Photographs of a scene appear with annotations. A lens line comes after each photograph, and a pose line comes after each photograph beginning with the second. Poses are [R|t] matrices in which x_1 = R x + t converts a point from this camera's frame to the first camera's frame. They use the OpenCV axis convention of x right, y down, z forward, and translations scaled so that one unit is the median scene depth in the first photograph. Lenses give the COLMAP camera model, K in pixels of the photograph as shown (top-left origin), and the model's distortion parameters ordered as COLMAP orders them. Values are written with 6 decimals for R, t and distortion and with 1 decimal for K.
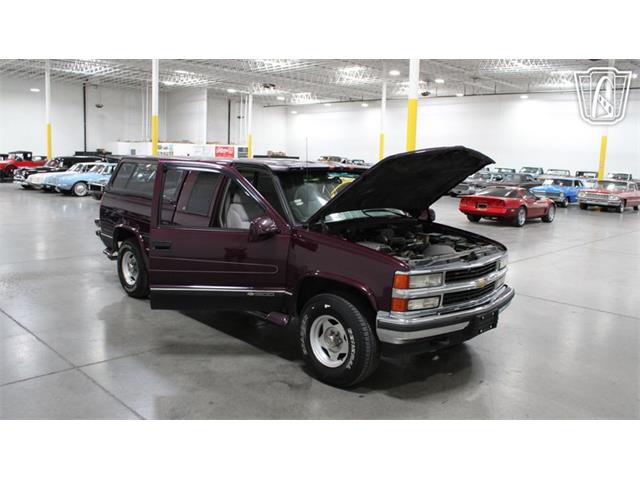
lens RADIAL K [[545.3, 0, 321.5], [0, 545.3, 239.7], [0, 0, 1]] dist [-0.143602, 0.093587]
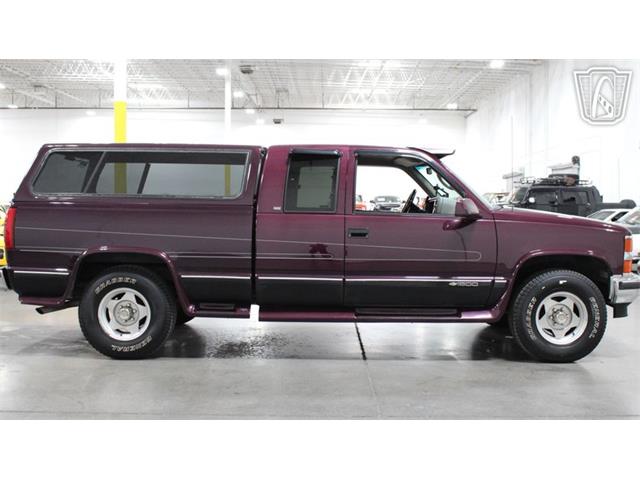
lens RADIAL K [[685.4, 0, 319.9], [0, 685.4, 237.5], [0, 0, 1]] dist [-0.074699, 0.000000]
pose [[0.711533, -0.058877, 0.700181, -1.102889], [0.120534, 0.991940, -0.039077, 0.033698], [-0.692237, 0.112200, 0.712895, 0.383006]]
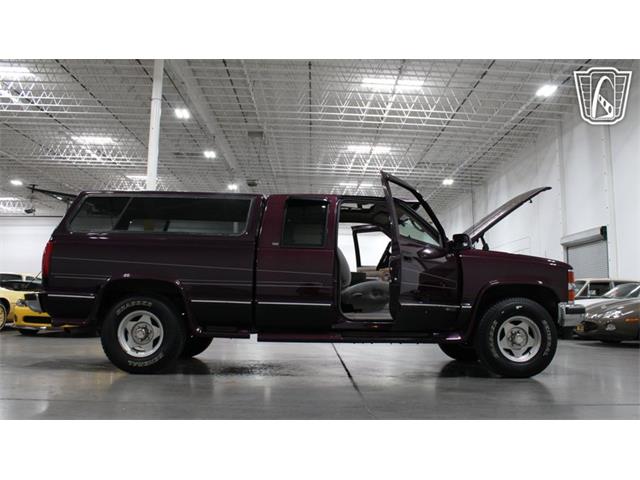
lens RADIAL K [[545.3, 0, 322.6], [0, 545.3, 240.3], [0, 0, 1]] dist [-0.143602, 0.093587]
pose [[0.692828, 0.062813, 0.718362, -1.049730], [0.115935, 0.973537, -0.196939, 0.149537], [-0.711722, 0.219729, 0.667211, 0.467813]]
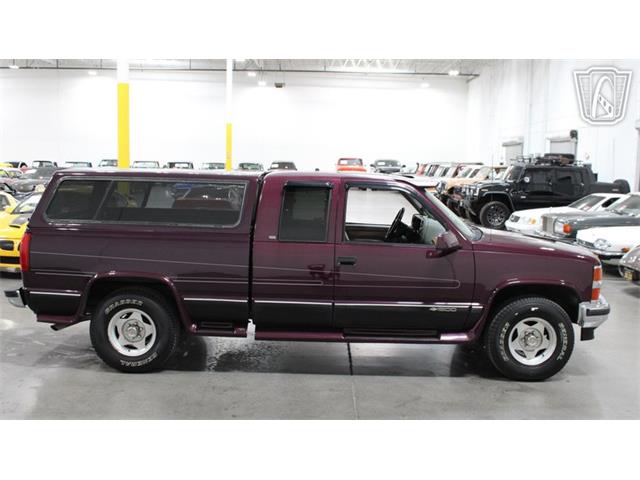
lens RADIAL K [[685.4, 0, 321.7], [0, 685.4, 234.4], [0, 0, 1]] dist [-0.074699, 0.000000]
pose [[0.711711, -0.093335, 0.696245, -1.149403], [0.107906, 0.993897, 0.022933, -0.096925], [-0.694136, 0.058807, 0.717438, 0.289384]]
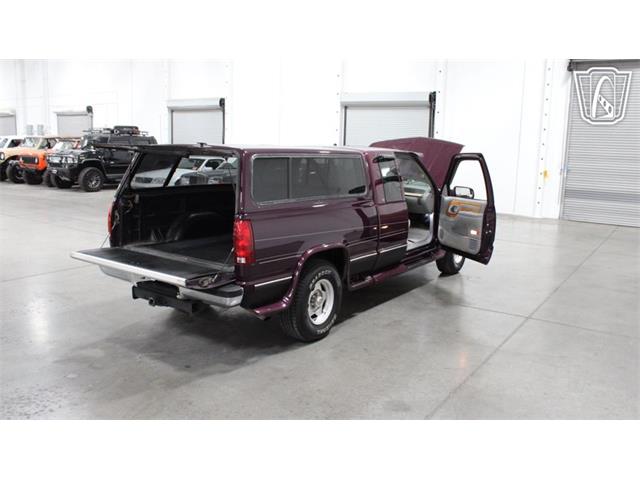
lens RADIAL K [[545.3, 0, 325.8], [0, 545.3, 243.8], [0, 0, 1]] dist [-0.143602, 0.093587]
pose [[-0.187712, -0.217228, 0.957902, -1.549926], [0.108071, 0.964749, 0.239958, -0.295455], [-0.976261, 0.148565, -0.157618, 1.623067]]
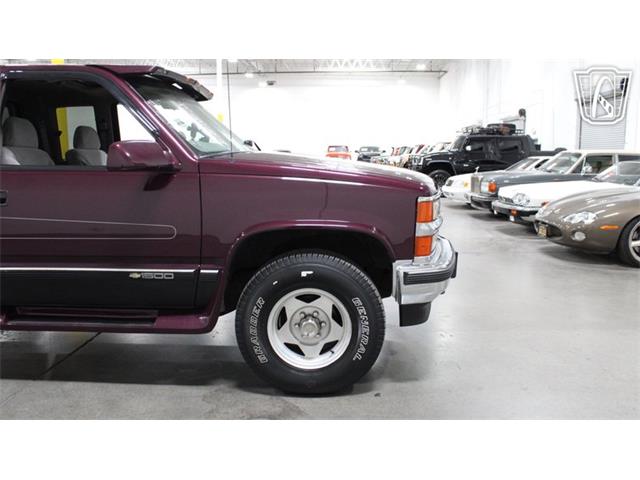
lens RADIAL K [[545.3, 0, 316.7], [0, 545.3, 244.3], [0, 0, 1]] dist [-0.143602, 0.093587]
pose [[0.737942, -0.143455, 0.659441, -0.360308], [0.129702, 0.989078, 0.070022, 0.044665], [-0.662284, 0.033858, 0.748488, 0.494044]]
